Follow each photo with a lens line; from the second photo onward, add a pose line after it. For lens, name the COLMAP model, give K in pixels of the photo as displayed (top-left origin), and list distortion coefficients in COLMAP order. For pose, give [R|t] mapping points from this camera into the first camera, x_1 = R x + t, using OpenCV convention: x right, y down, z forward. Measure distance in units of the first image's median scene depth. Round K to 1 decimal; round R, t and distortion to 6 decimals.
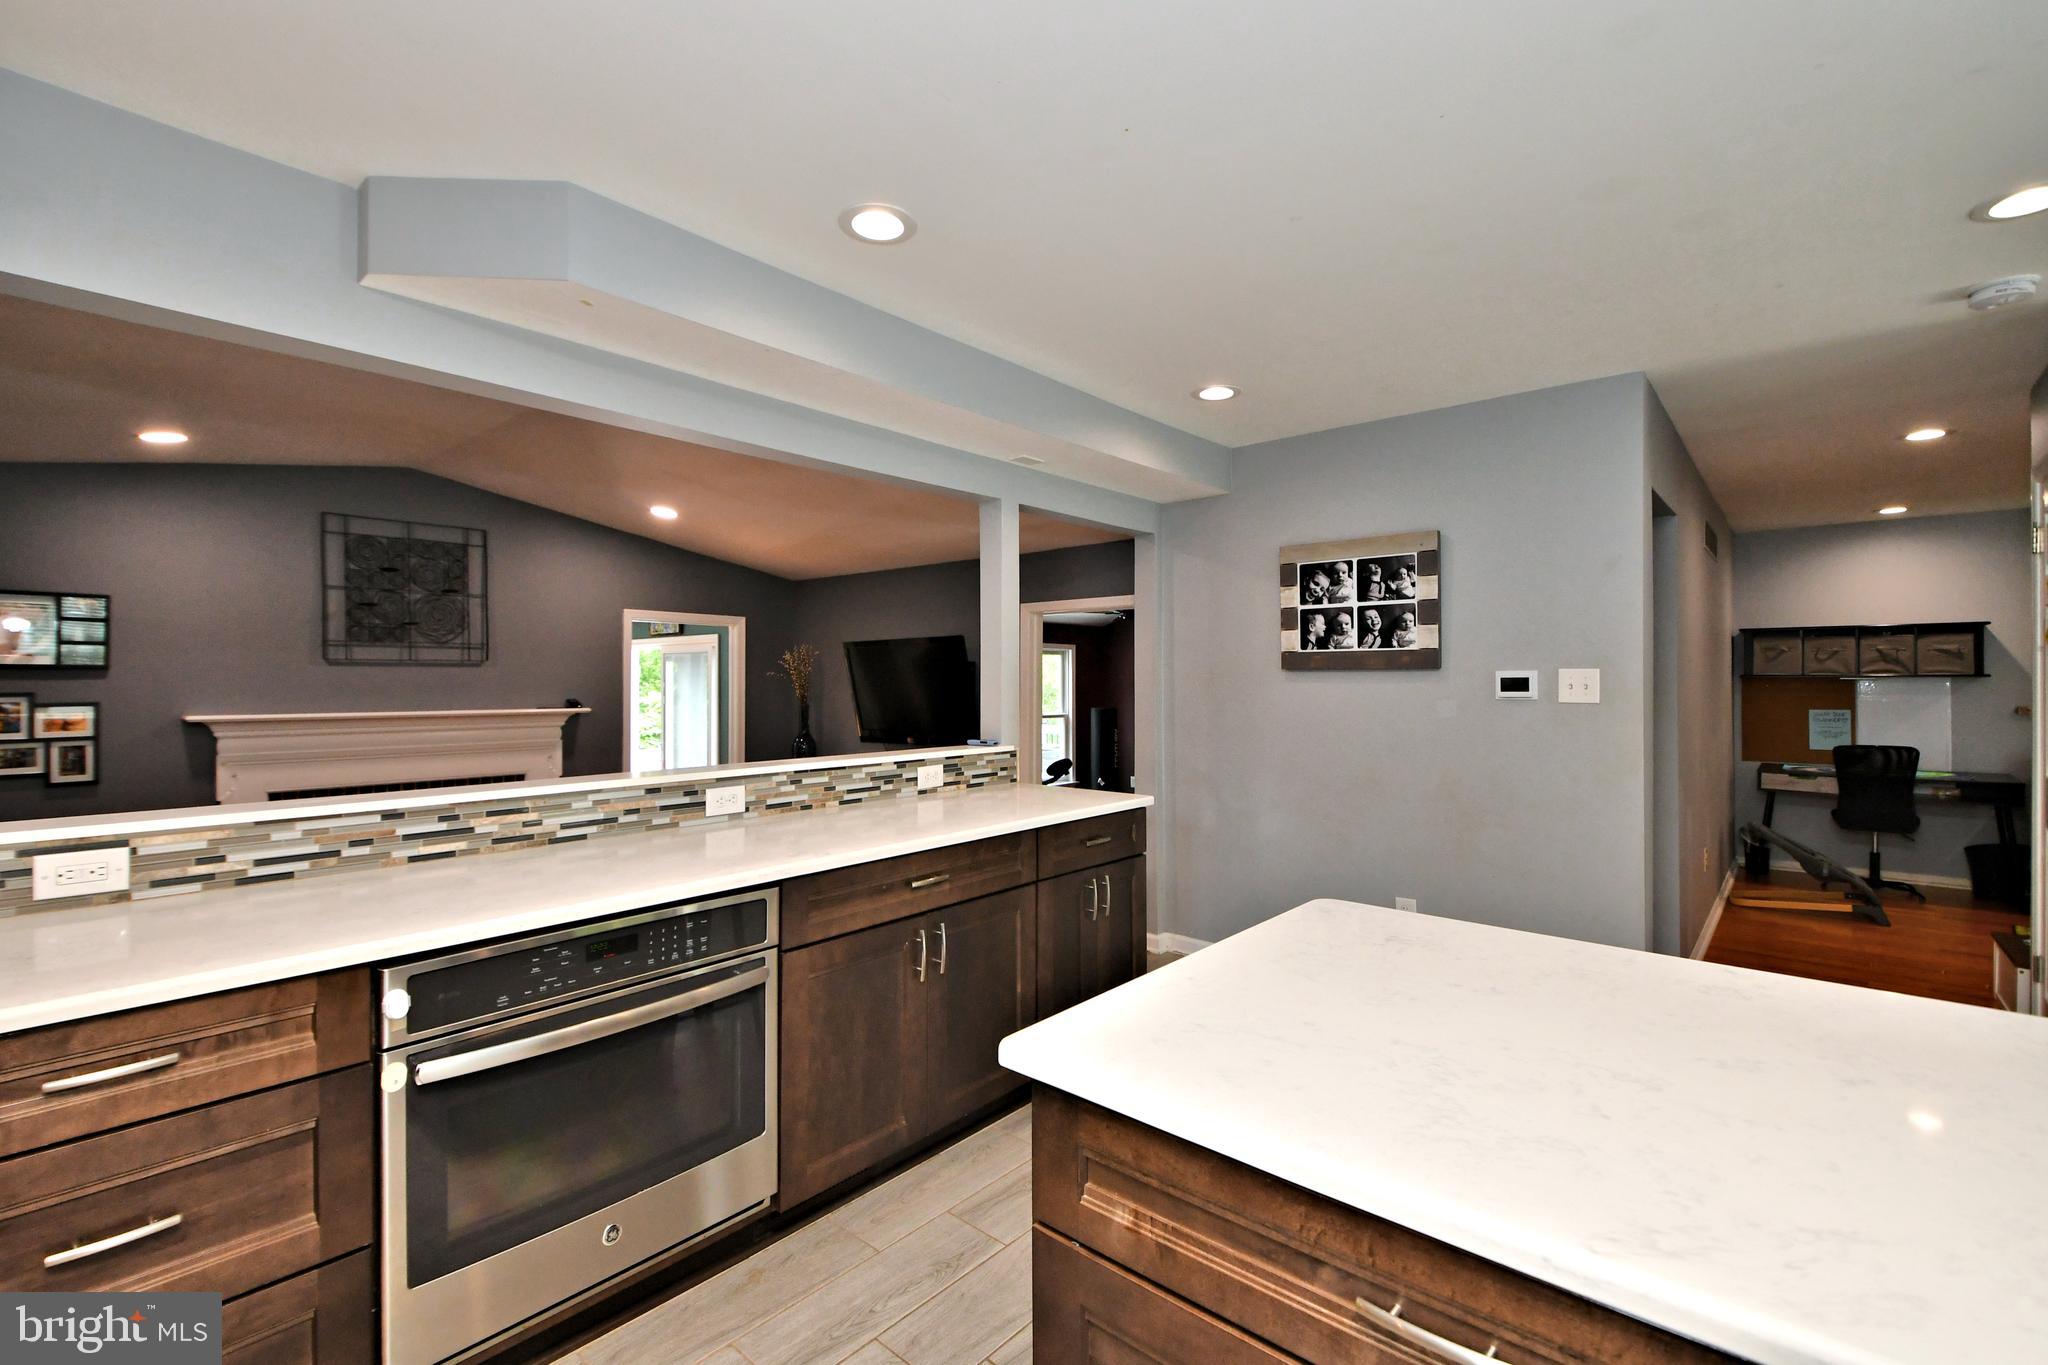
lens RADIAL K [[891.0, 0, 1021.0], [0, 891.0, 678.2], [0, 0, 1]] dist [0.000554, -0.001073]
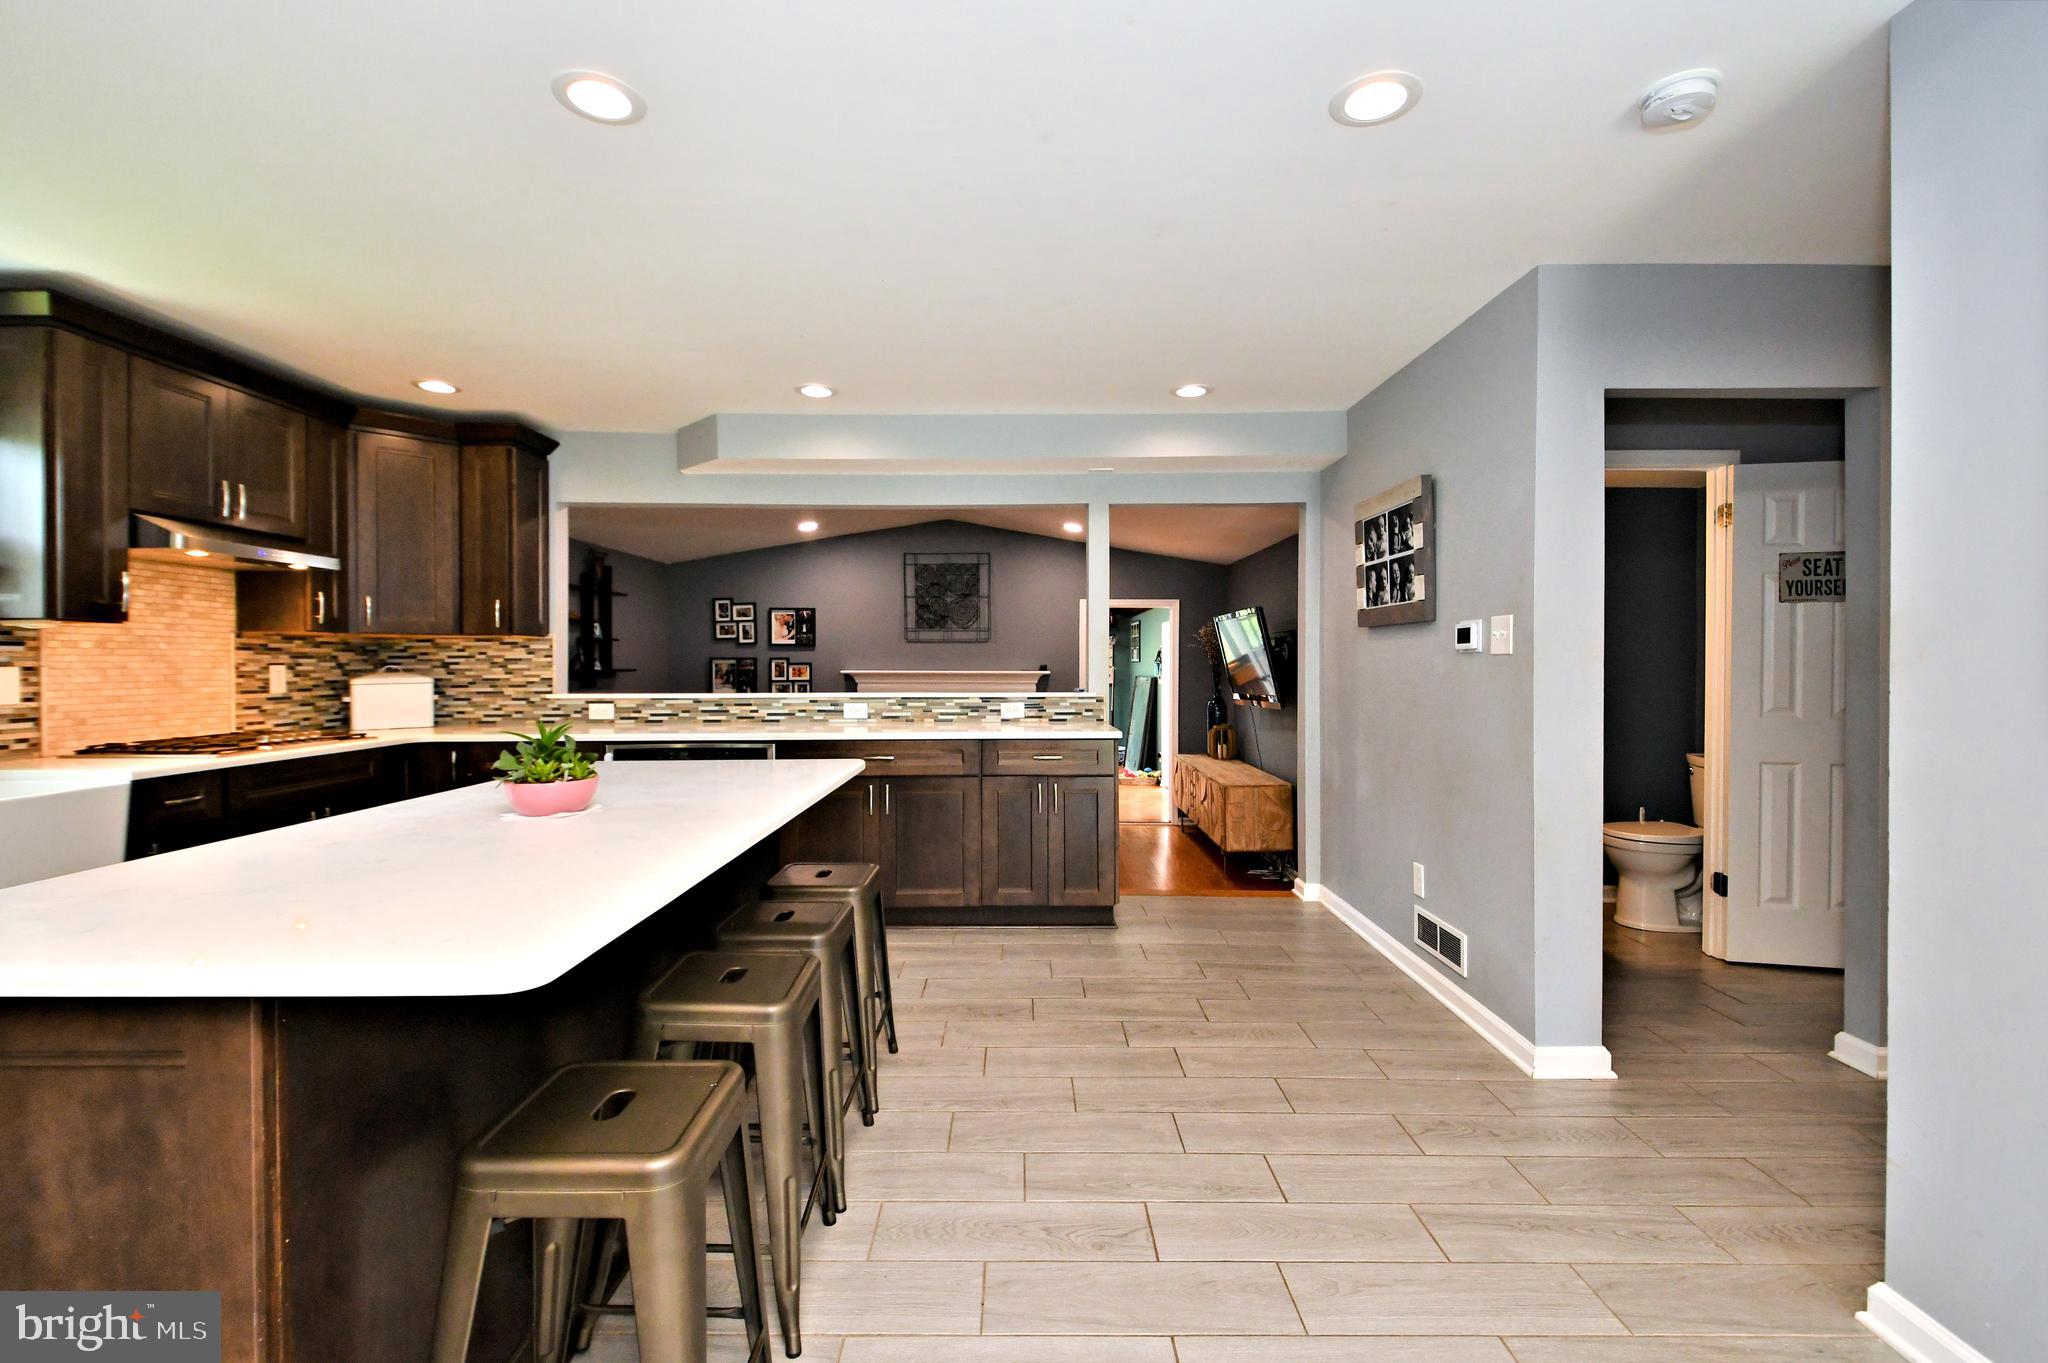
lens RADIAL K [[891.0, 0, 1028.1], [0, 891.0, 674.0], [0, 0, 1]] dist [0.000554, -0.001073]
pose [[0.660676, 0.008419, -0.750624, 0.842049], [0.002482, 0.999907, 0.013399, 0.028775], [0.750667, -0.010715, 0.660594, 0.065509]]
